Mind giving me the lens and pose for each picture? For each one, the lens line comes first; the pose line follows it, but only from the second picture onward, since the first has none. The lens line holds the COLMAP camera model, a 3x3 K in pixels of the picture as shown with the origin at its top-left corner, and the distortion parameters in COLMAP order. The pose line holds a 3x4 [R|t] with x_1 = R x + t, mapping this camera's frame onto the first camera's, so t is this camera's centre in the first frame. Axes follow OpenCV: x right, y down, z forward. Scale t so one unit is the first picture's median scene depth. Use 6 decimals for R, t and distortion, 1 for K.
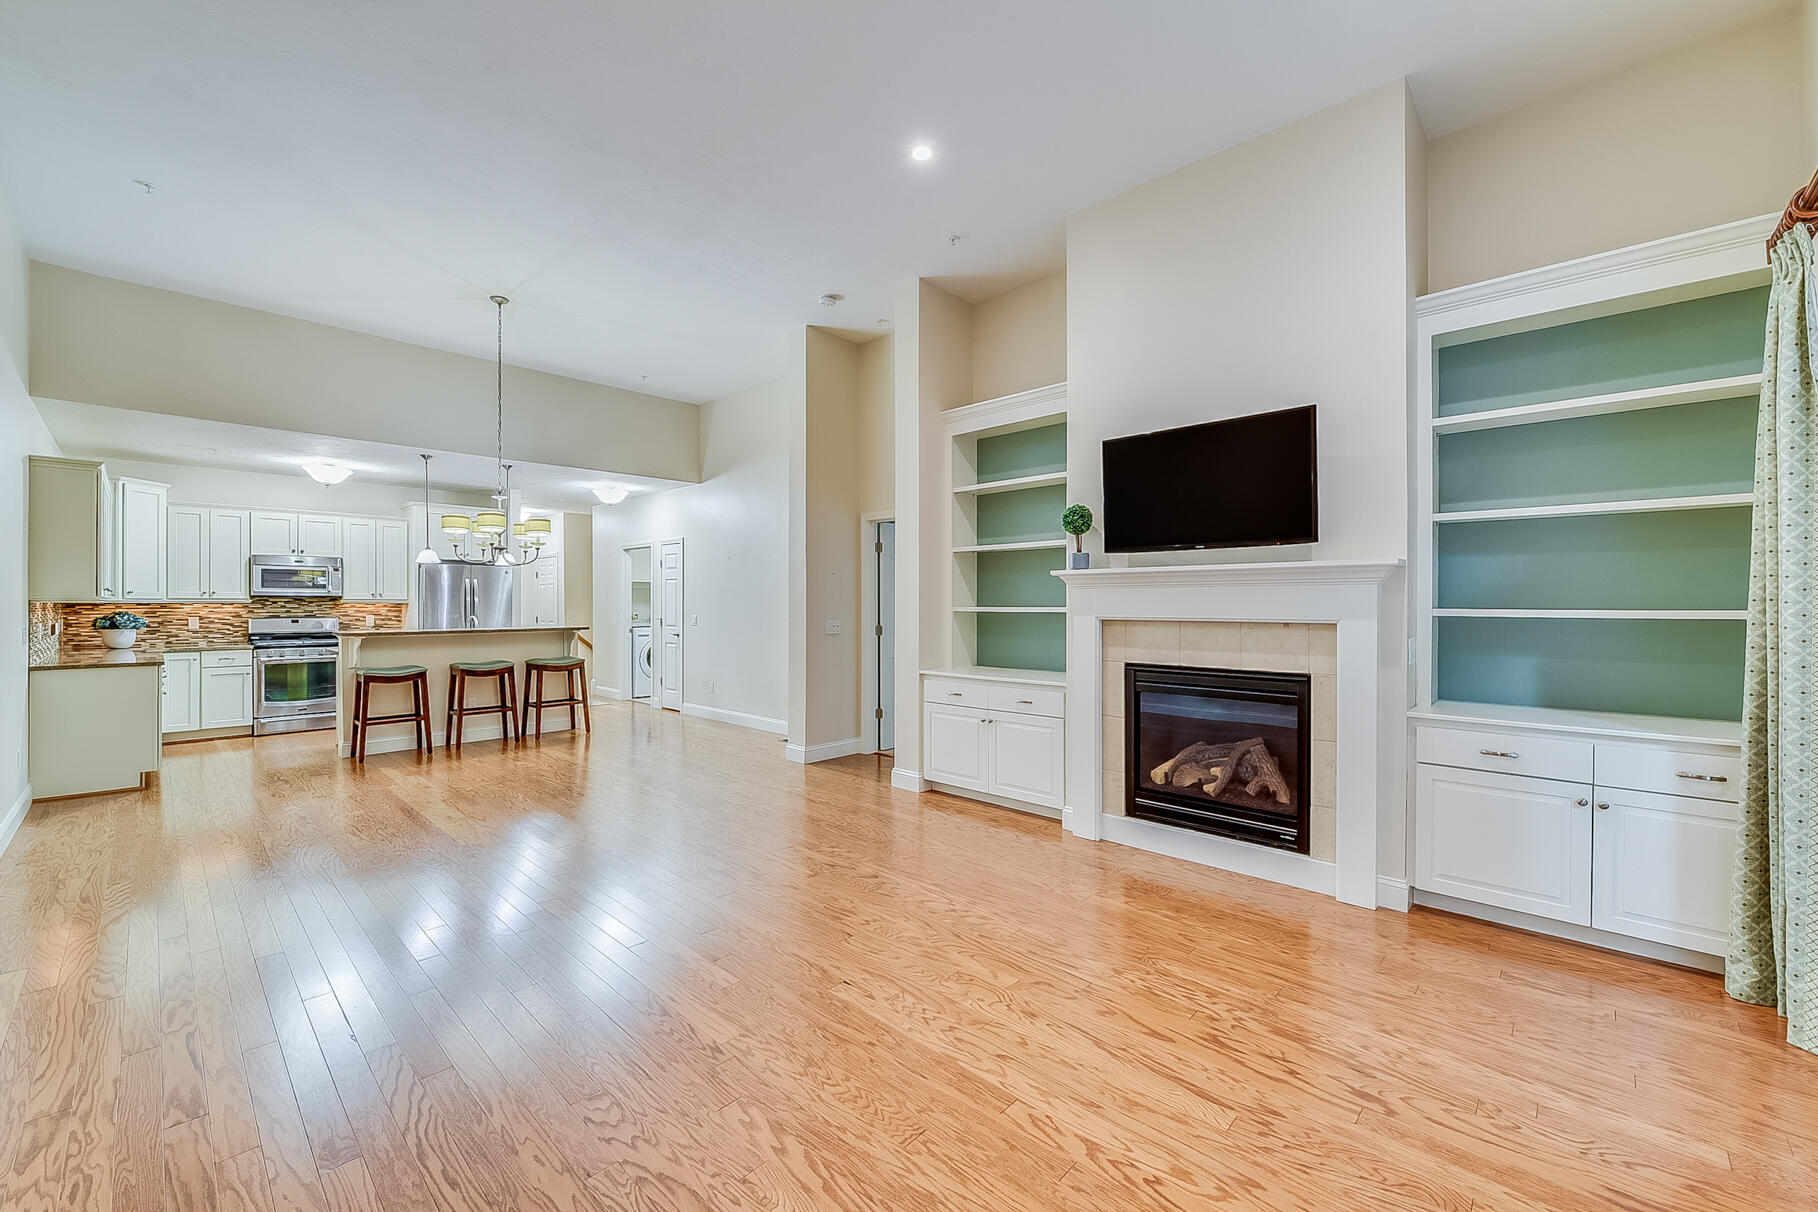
lens RADIAL K [[724.0, 0, 909.0], [0, 724.0, 606.0], [0, 0, 1]] dist [-0.007306, -0.000479]
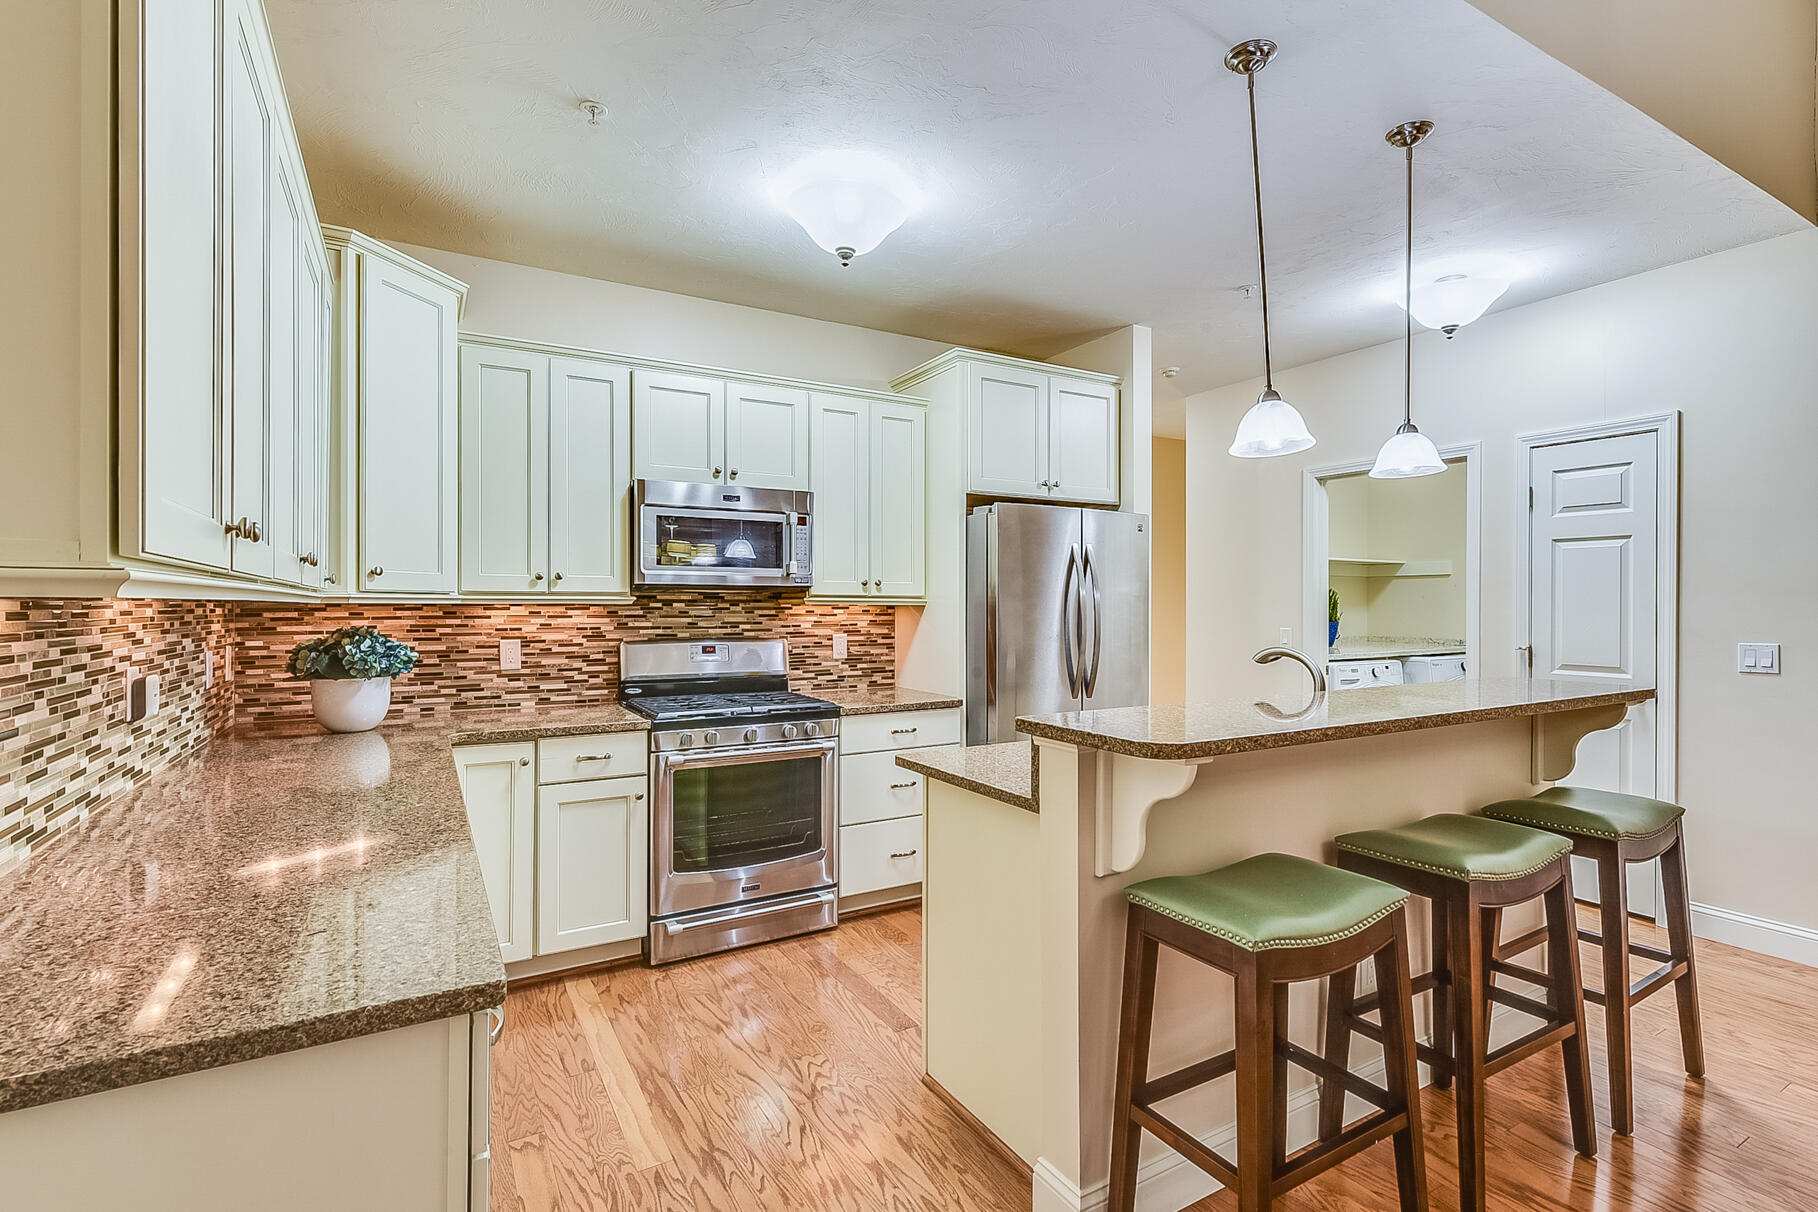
lens RADIAL K [[846.4, 0, 909.0], [0, 846.4, 606.0], [0, 0, 1]] dist [0.010233, -0.000352]
pose [[0.958279, 0.000512, -0.285834, -0.656167], [-0.001506, 0.999994, -0.003256, -0.002063], [0.285830, 0.003551, 0.958274, 0.618278]]
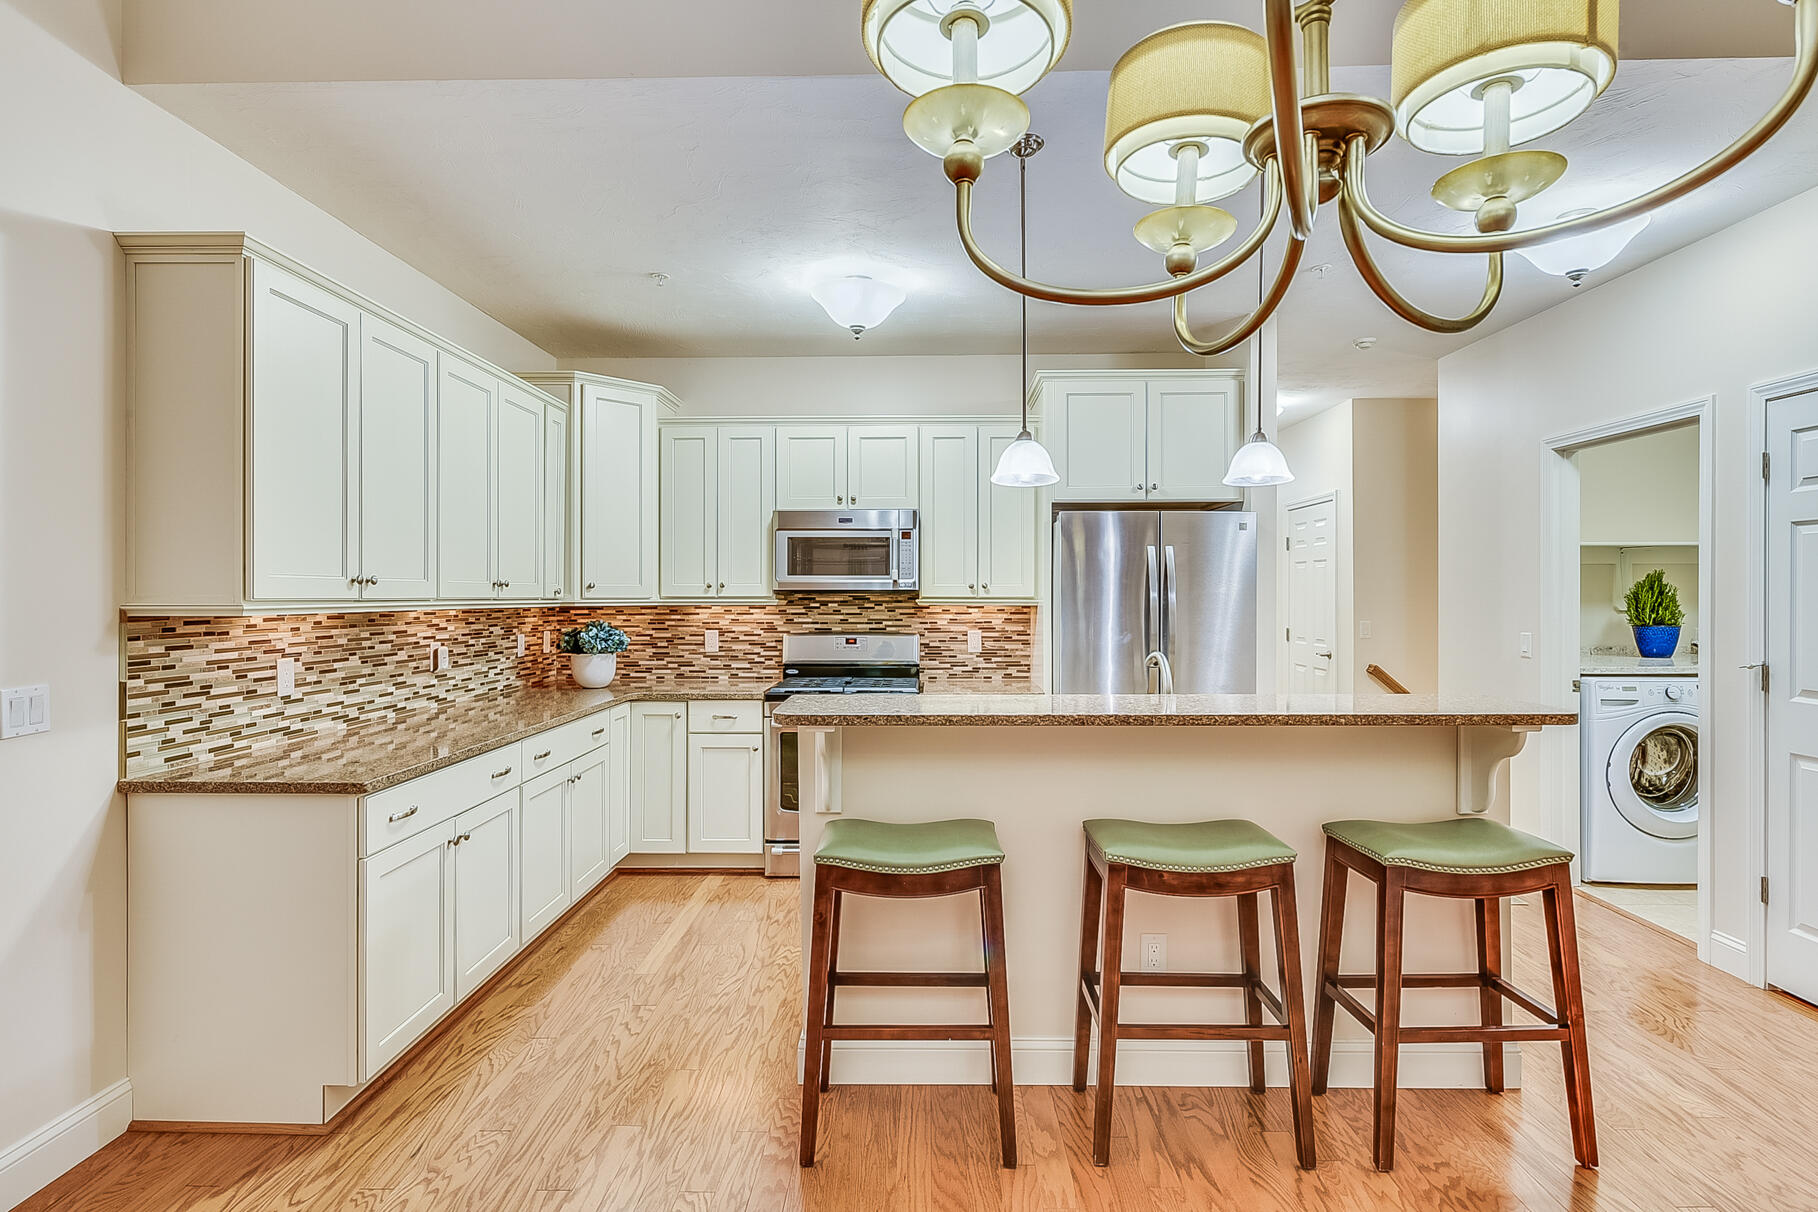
lens RADIAL K [[898.5, 0, 912.3], [0, 898.5, 597.4], [0, 0, 1]] dist [0.003097, 0.000100]
pose [[0.673318, 0.001391, -0.739352, -0.385820], [-0.001287, 0.999999, 0.000710, -0.010666], [0.739352, 0.000474, 0.673319, 0.656431]]
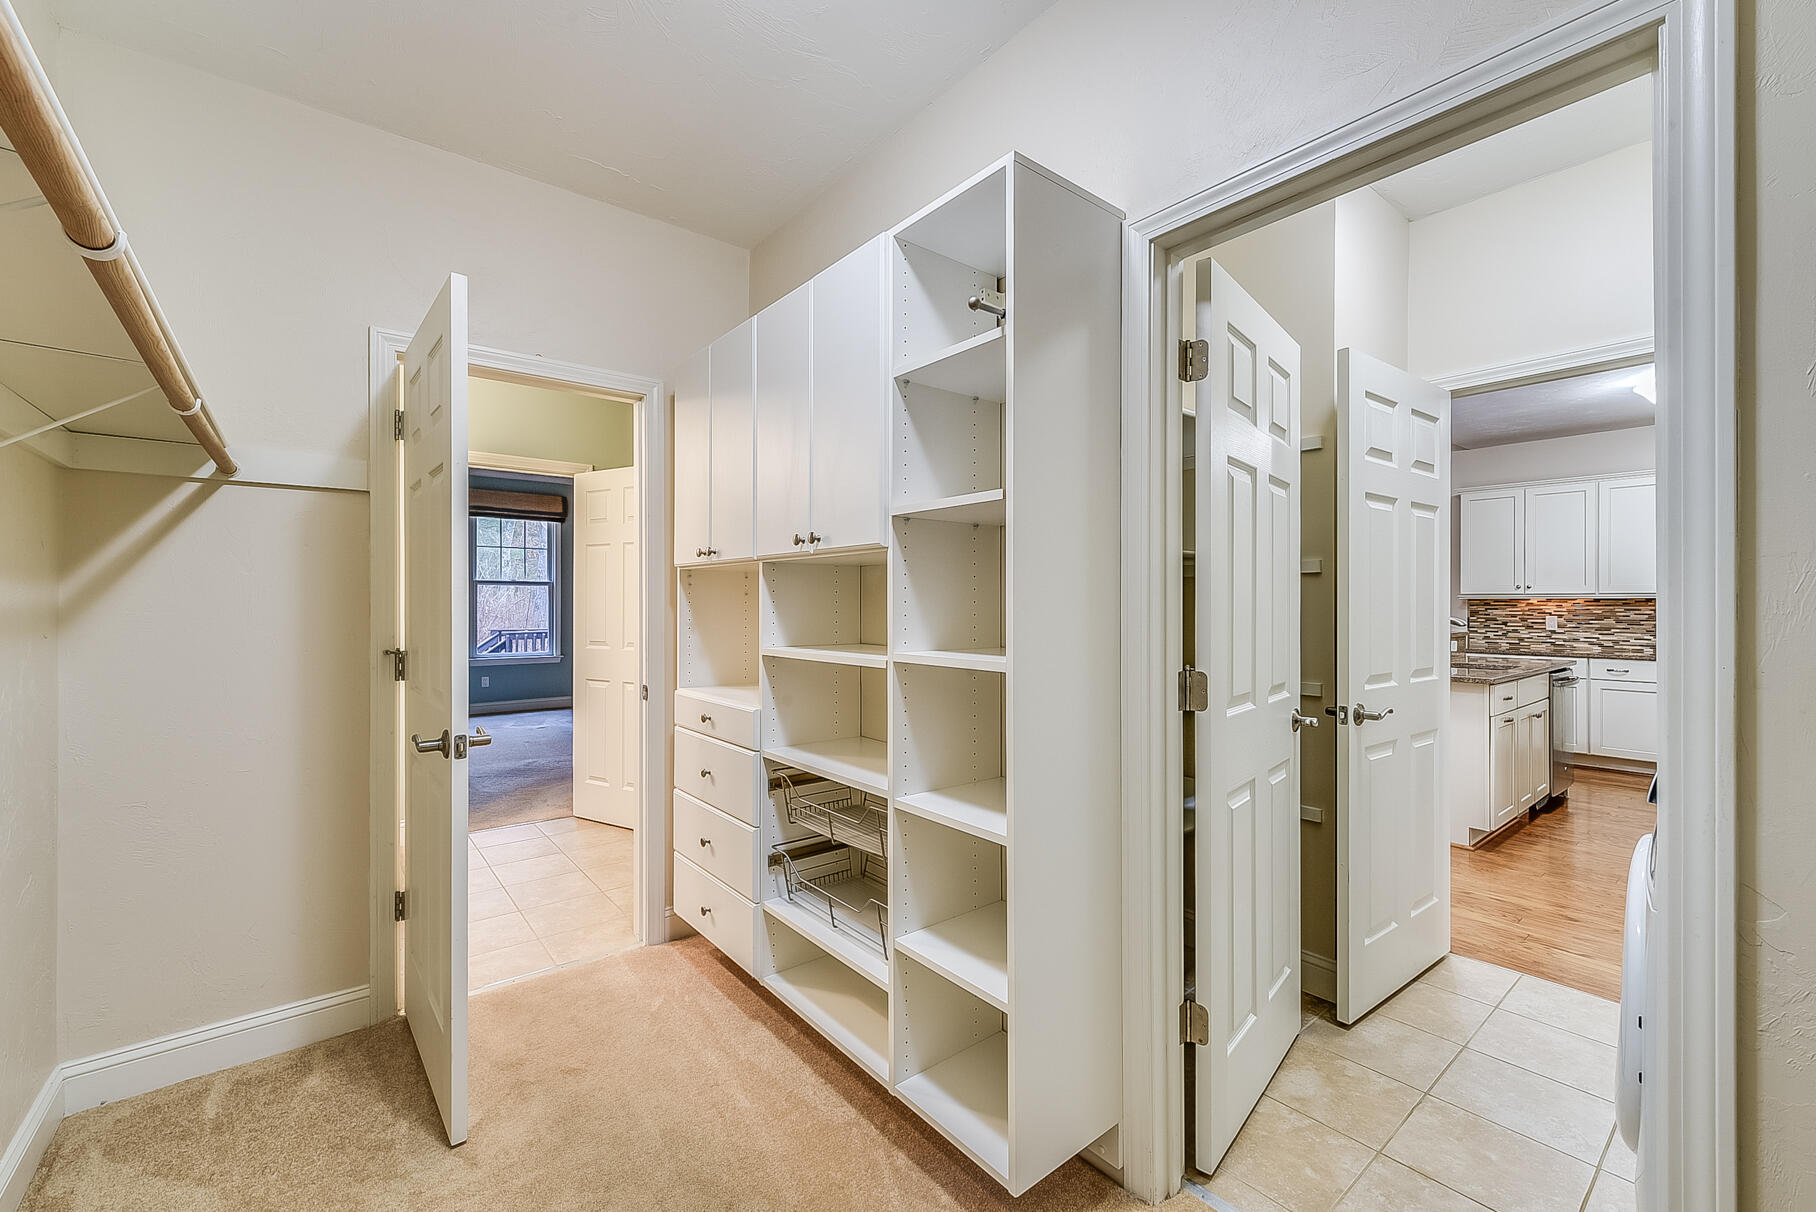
lens RADIAL K [[740.6, 0, 908.0], [0, 740.6, 606.0], [0, 0, 1]] dist [0.000285, 0.000015]
pose [[-0.991487, -0.001405, 0.130197, -0.229139], [-0.000763, 0.999987, 0.004978, 0.001620], [-0.130203, 0.004836, -0.991476, 1.695676]]
